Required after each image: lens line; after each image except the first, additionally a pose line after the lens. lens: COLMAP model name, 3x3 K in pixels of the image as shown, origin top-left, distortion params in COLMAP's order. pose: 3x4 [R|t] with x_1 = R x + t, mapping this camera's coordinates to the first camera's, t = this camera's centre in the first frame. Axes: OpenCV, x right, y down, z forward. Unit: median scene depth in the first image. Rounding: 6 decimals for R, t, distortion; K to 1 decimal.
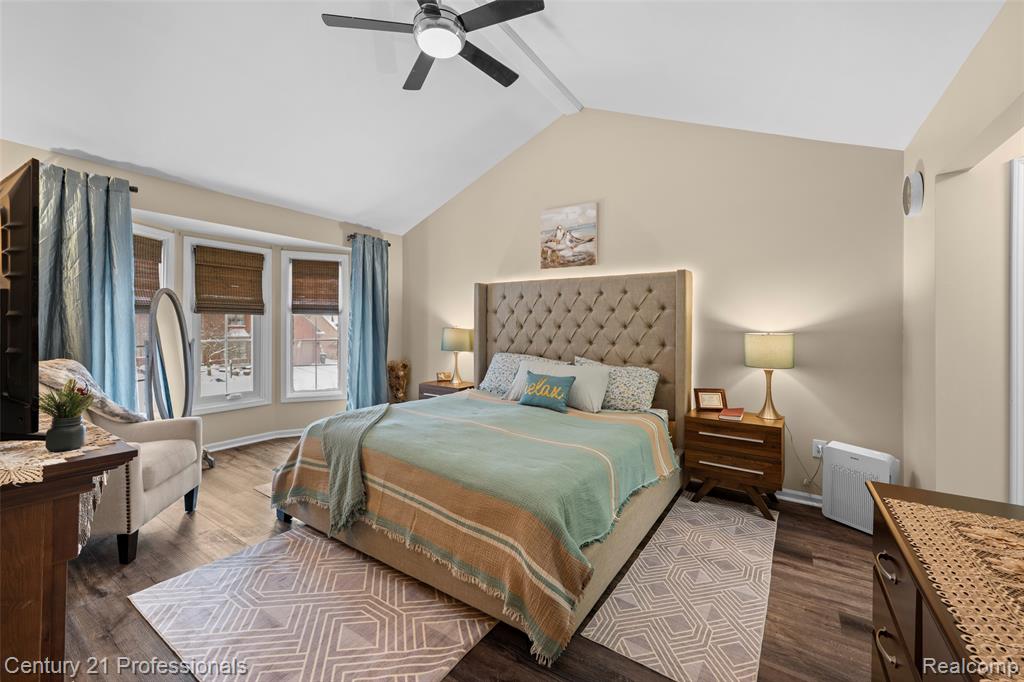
lens RADIAL K [[411.2, 0, 514.4], [0, 411.2, 329.6], [0, 0, 1]] dist [-0.002457, 0.001601]
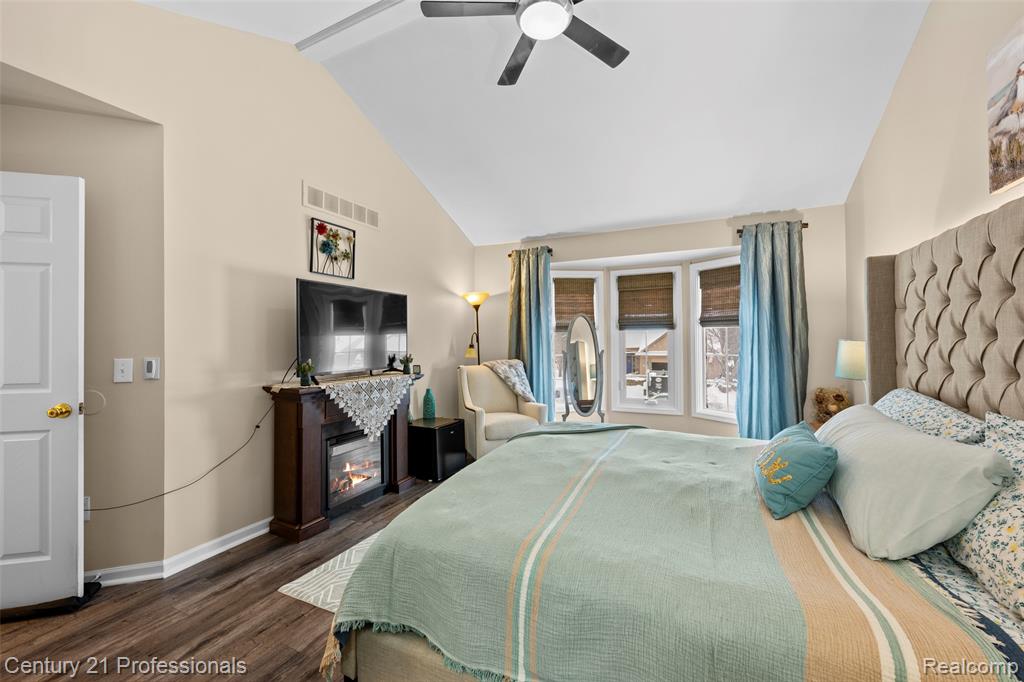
lens RADIAL K [[411.2, 0, 509.5], [0, 411.2, 342.3], [0, 0, 1]] dist [-0.002457, 0.001601]
pose [[0.135887, -0.006146, -0.990705, 0.384132], [-0.005835, 0.999958, -0.007004, 0.007544], [0.990707, 0.006732, 0.135846, 0.441915]]
